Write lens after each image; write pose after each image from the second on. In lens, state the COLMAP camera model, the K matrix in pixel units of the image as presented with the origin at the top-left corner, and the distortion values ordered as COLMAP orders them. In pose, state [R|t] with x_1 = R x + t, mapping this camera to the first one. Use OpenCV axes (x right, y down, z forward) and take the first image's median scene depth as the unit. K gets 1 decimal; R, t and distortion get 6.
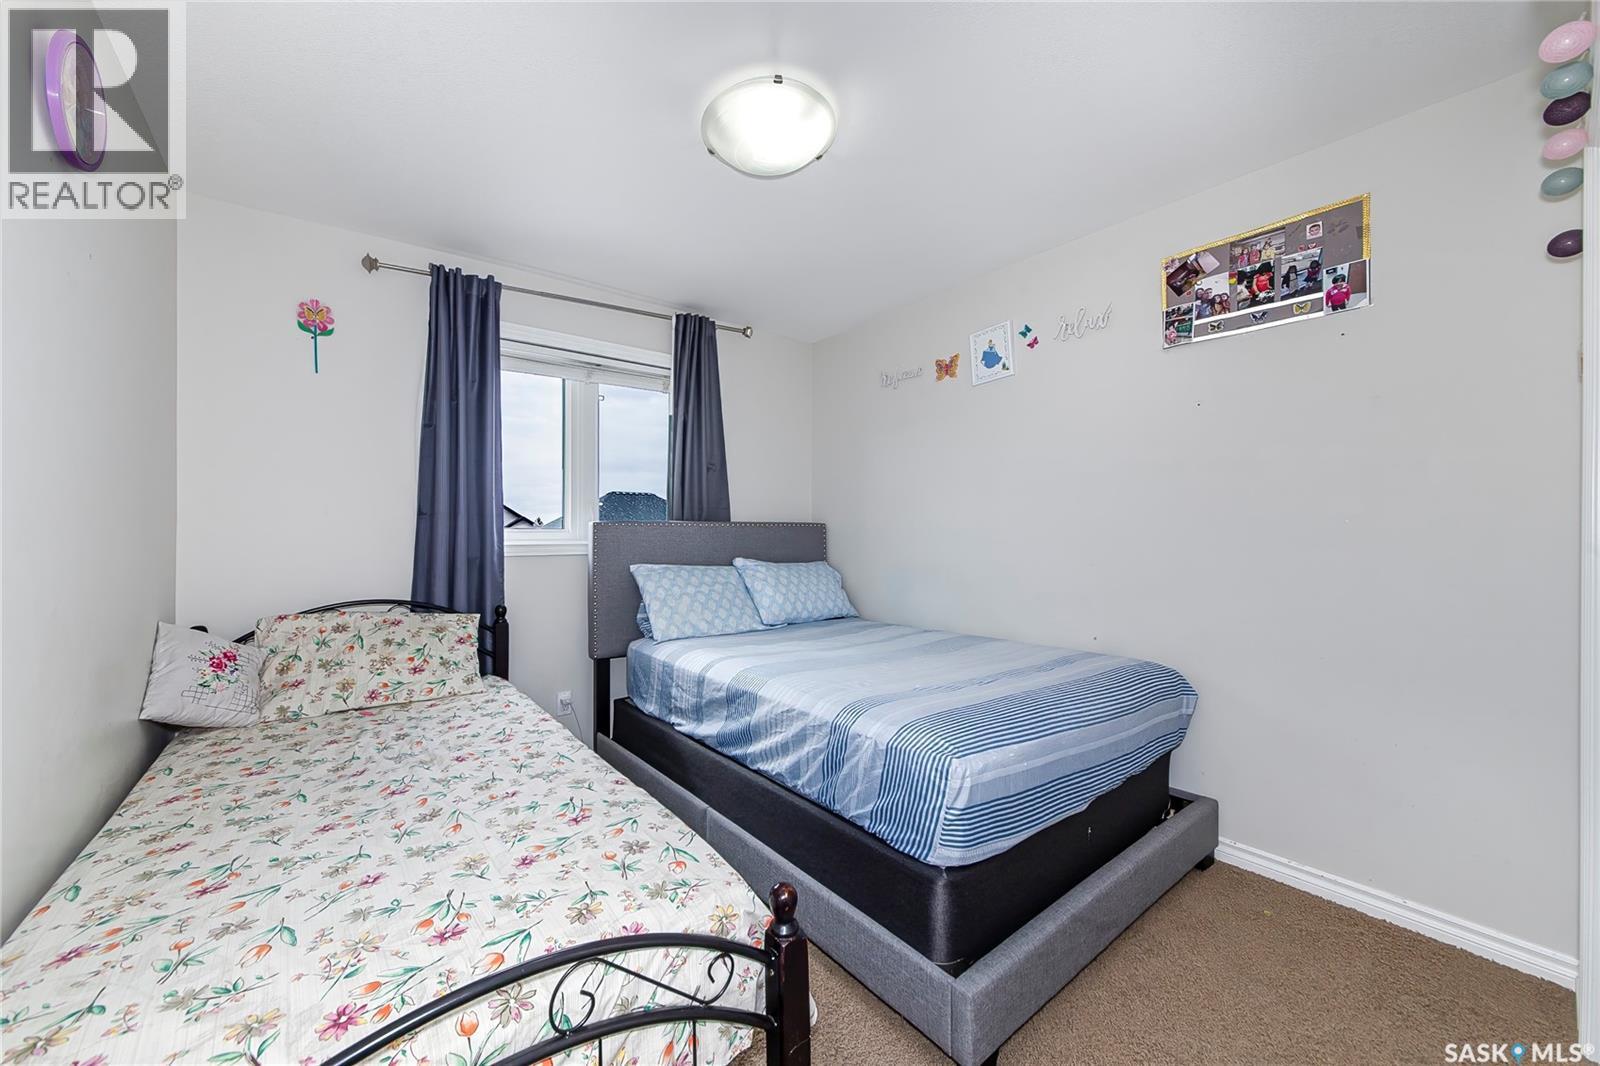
lens RADIAL K [[590.6, 0, 793.9], [0, 590.6, 523.9], [0, 0, 1]] dist [-0.021016, -0.000151]
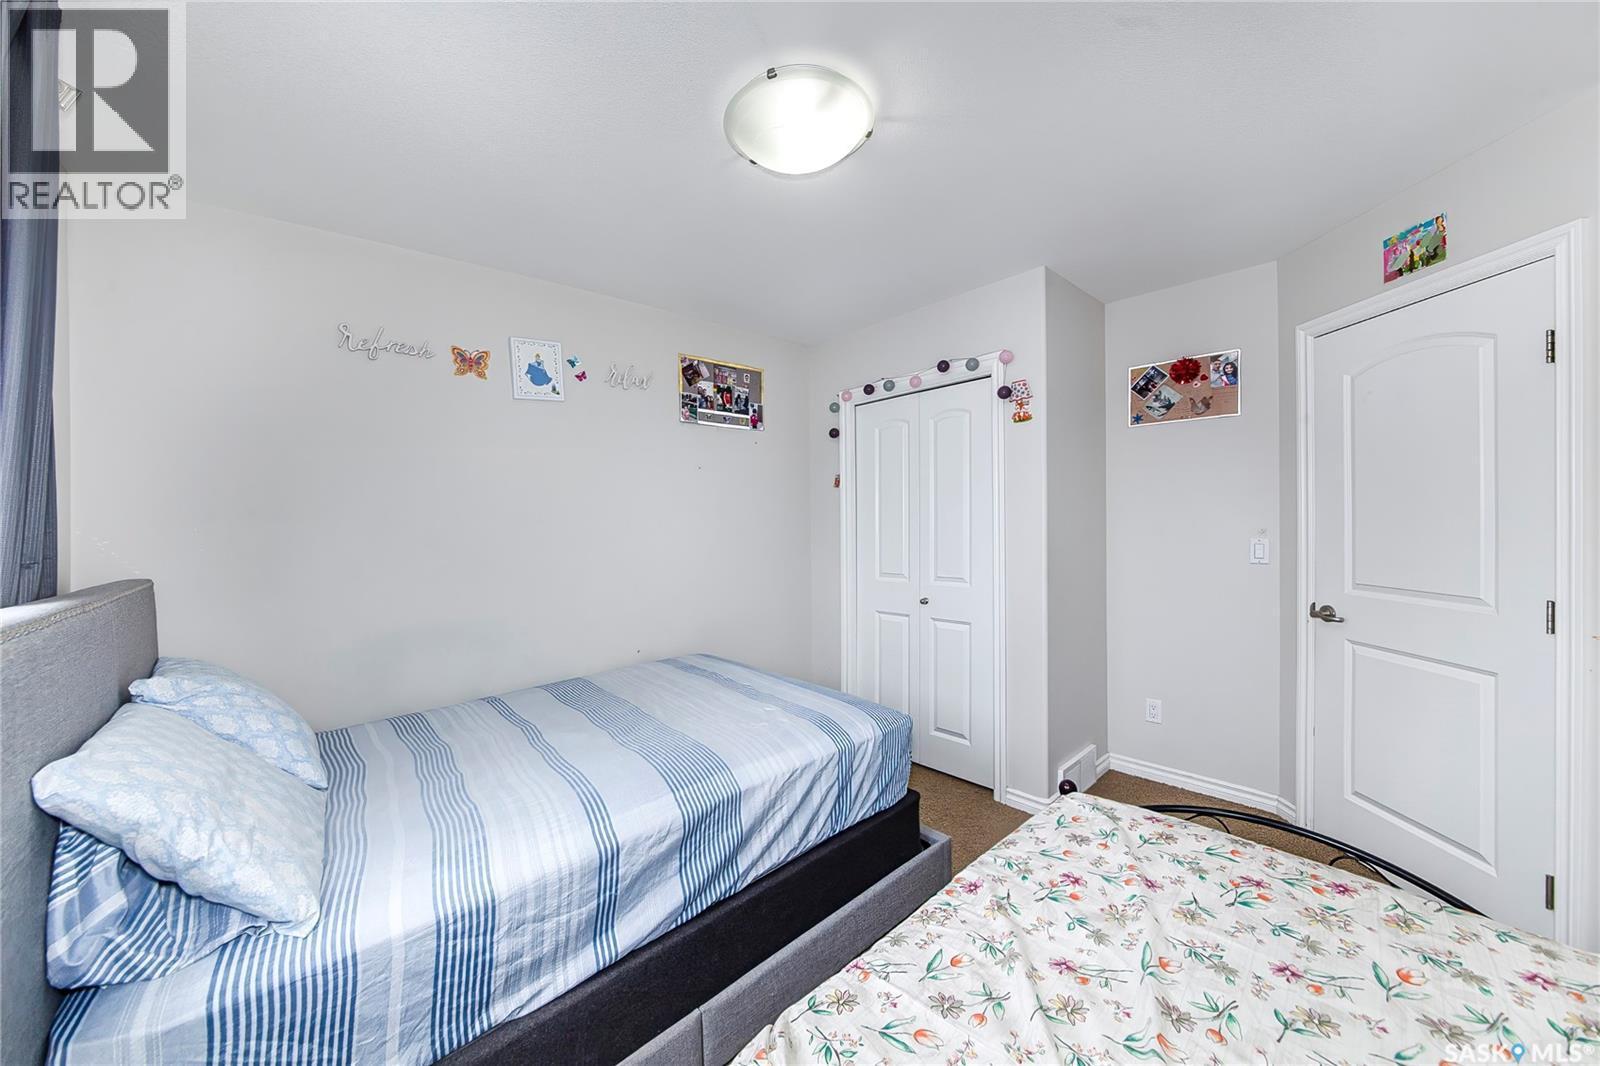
lens RADIAL K [[590.6, 0, 792.2], [0, 590.6, 530.3], [0, 0, 1]] dist [-0.021016, -0.000151]
pose [[-0.078175, -0.002737, 0.996936, -0.805002], [0.018099, 0.999828, 0.004164, -0.056024], [-0.996775, 0.018369, -0.078112, 0.940504]]
